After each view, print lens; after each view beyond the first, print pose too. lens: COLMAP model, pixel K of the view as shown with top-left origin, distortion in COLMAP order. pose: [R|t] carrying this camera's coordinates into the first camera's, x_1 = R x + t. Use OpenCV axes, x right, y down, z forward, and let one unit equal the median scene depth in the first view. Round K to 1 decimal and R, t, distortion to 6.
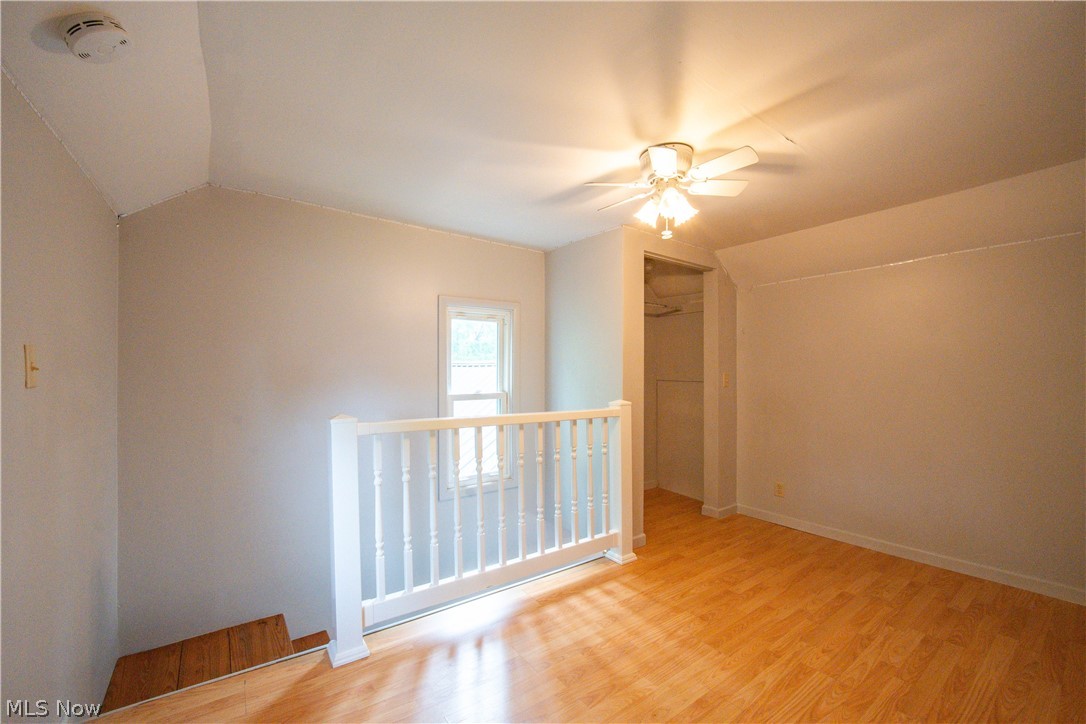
lens RADIAL K [[430.3, 0, 536.7], [0, 430.3, 366.0], [0, 0, 1]] dist [-0.013279, 0.001972]
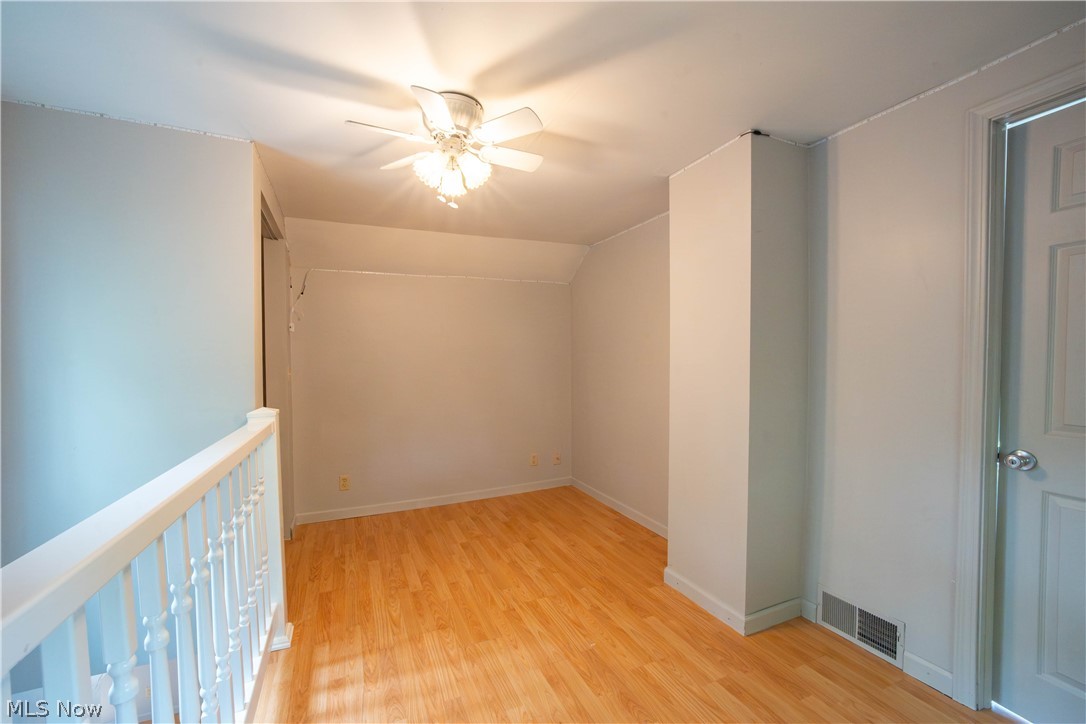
lens RADIAL K [[430.3, 0, 541.5], [0, 430.3, 369.2], [0, 0, 1]] dist [-0.013279, 0.001972]
pose [[0.229023, -0.023983, 0.973125, -0.403839], [-0.002392, 0.999680, 0.025200, 0.013507], [-0.973418, -0.008099, 0.228893, 0.540720]]
